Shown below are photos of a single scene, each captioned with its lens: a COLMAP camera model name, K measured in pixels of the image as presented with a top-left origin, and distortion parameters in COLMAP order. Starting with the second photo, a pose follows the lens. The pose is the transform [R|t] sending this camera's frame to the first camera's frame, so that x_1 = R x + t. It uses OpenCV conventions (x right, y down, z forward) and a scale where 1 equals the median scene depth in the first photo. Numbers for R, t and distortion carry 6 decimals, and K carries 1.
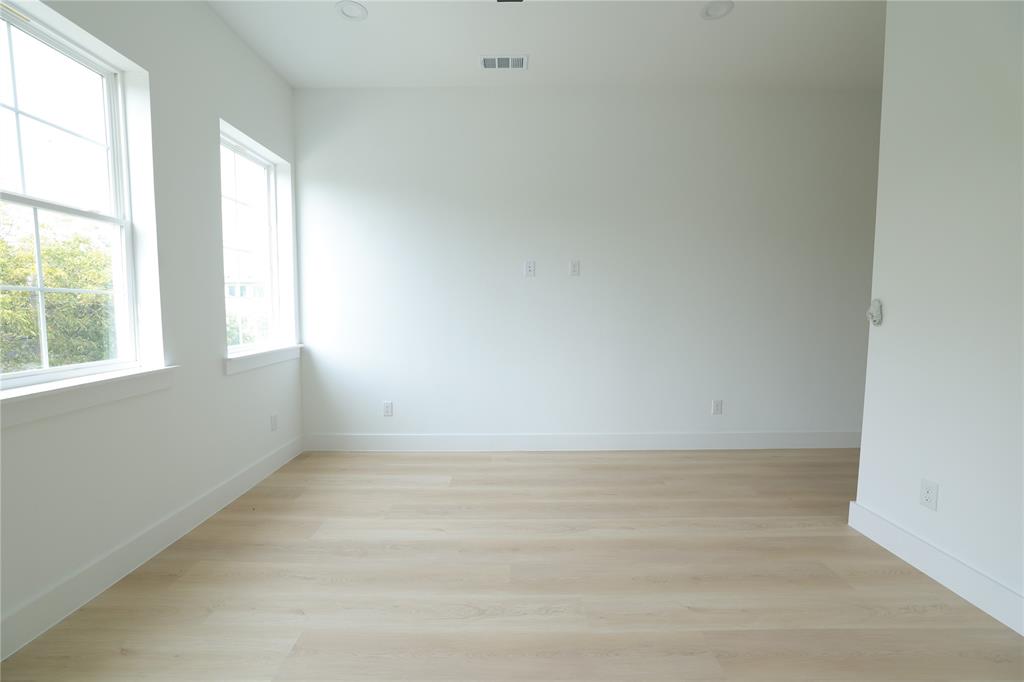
lens RADIAL K [[437.9, 0, 512.0], [0, 437.9, 341.0], [0, 0, 1]] dist [-0.053810, 0.018560]
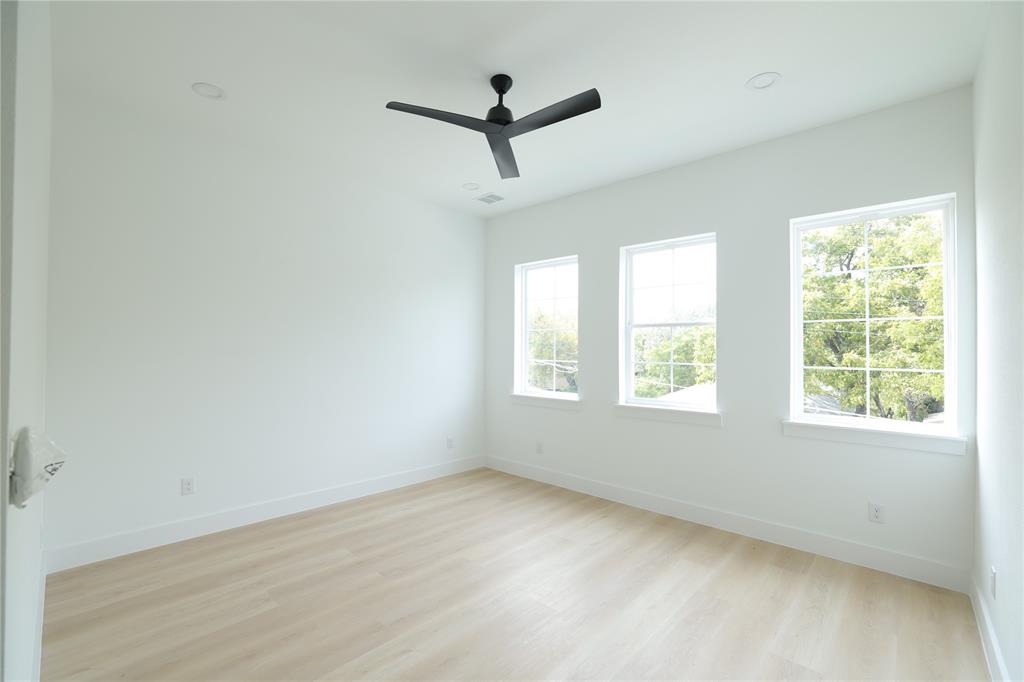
lens RADIAL K [[437.9, 0, 512.0], [0, 437.9, 341.0], [0, 0, 1]] dist [-0.053810, 0.018560]
pose [[-0.673296, -0.016810, -0.739182, 0.923132], [-0.070050, 0.996695, 0.041140, -0.226787], [0.736048, 0.079479, -0.672248, 1.609640]]
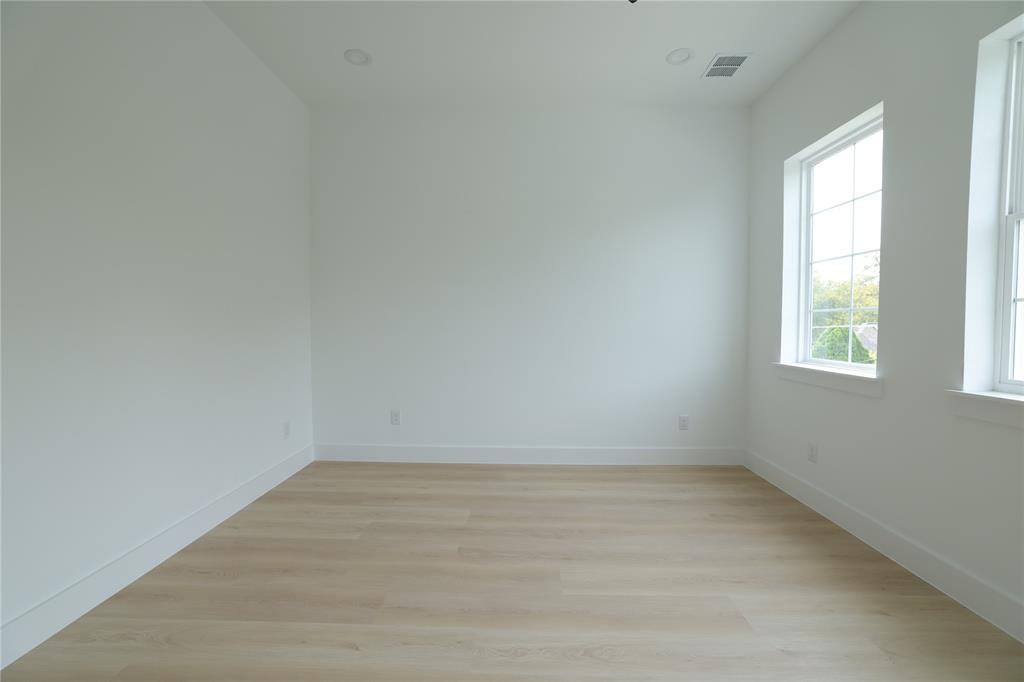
lens RADIAL K [[437.9, 0, 512.0], [0, 437.9, 341.0], [0, 0, 1]] dist [-0.053810, 0.018560]
pose [[-0.999998, -0.001791, 0.000472, 0.076863], [-0.001715, 0.991779, 0.127950, -0.110525], [-0.000698, 0.127949, -0.991781, 1.526021]]
